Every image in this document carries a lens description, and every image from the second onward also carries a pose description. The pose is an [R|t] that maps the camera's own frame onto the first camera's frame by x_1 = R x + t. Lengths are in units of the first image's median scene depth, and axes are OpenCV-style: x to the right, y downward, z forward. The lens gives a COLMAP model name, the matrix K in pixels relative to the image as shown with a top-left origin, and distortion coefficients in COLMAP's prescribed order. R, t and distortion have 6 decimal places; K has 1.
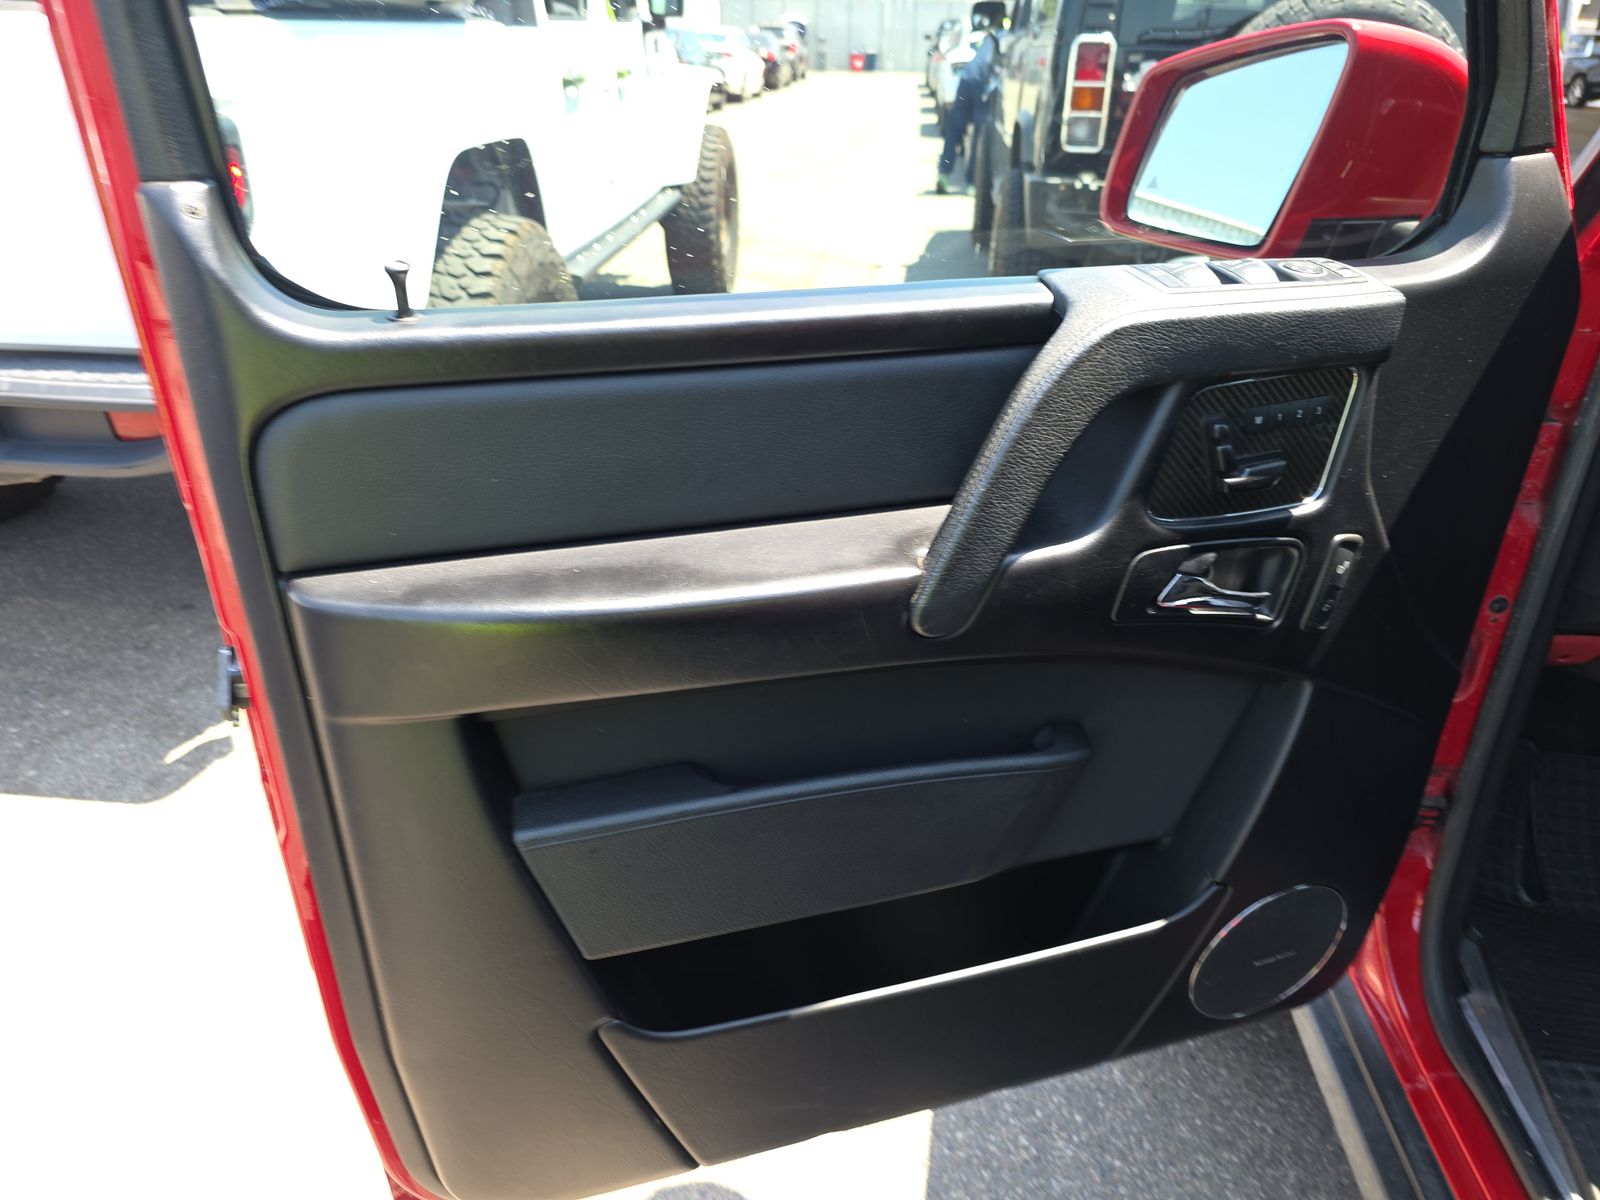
lens RADIAL K [[1089.5, 0, 800.0], [0, 1089.5, 600.0], [0, 0, 1]] dist [0.030565, -0.000758]
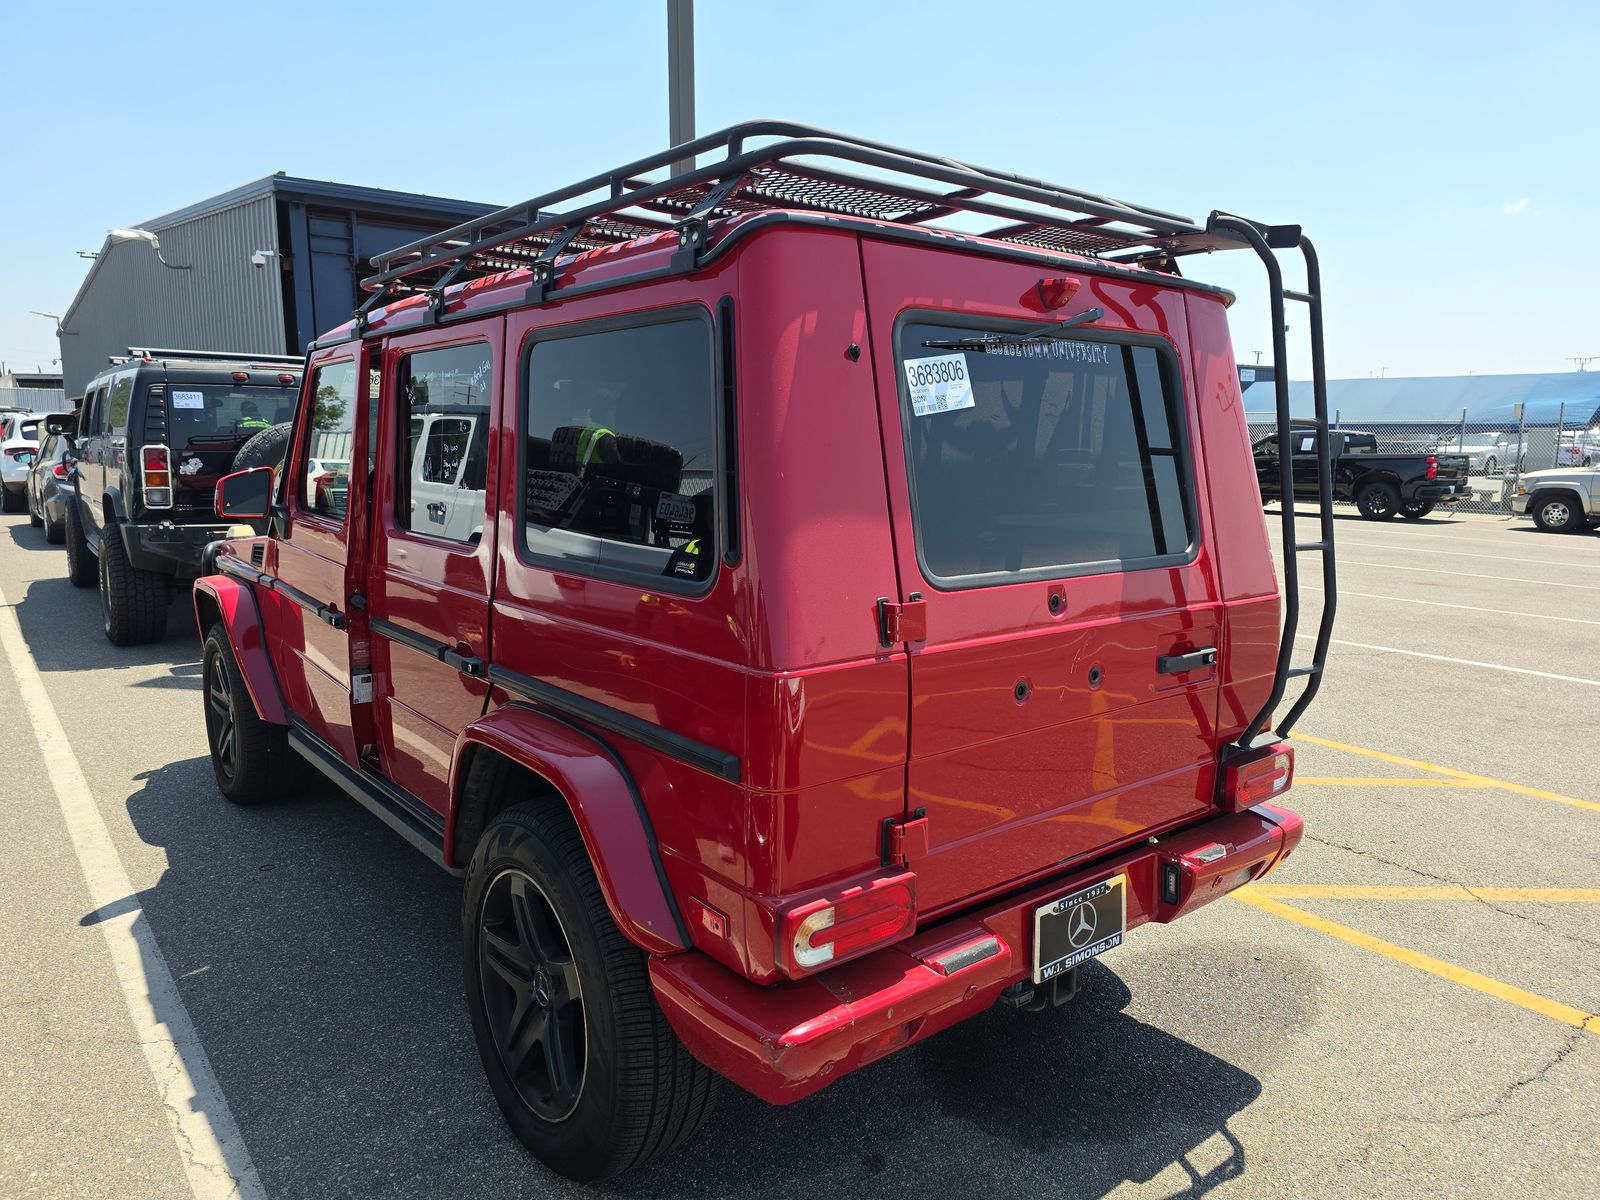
lens RADIAL K [[1089.5, 0, 800.0], [0, 1089.5, 600.0], [0, 0, 1]] dist [0.030565, -0.000758]
pose [[0.726443, -0.096741, 0.680384, -0.169961], [0.301417, 0.934586, -0.188936, 0.300637], [-0.617599, 0.342330, 0.708083, -0.668973]]
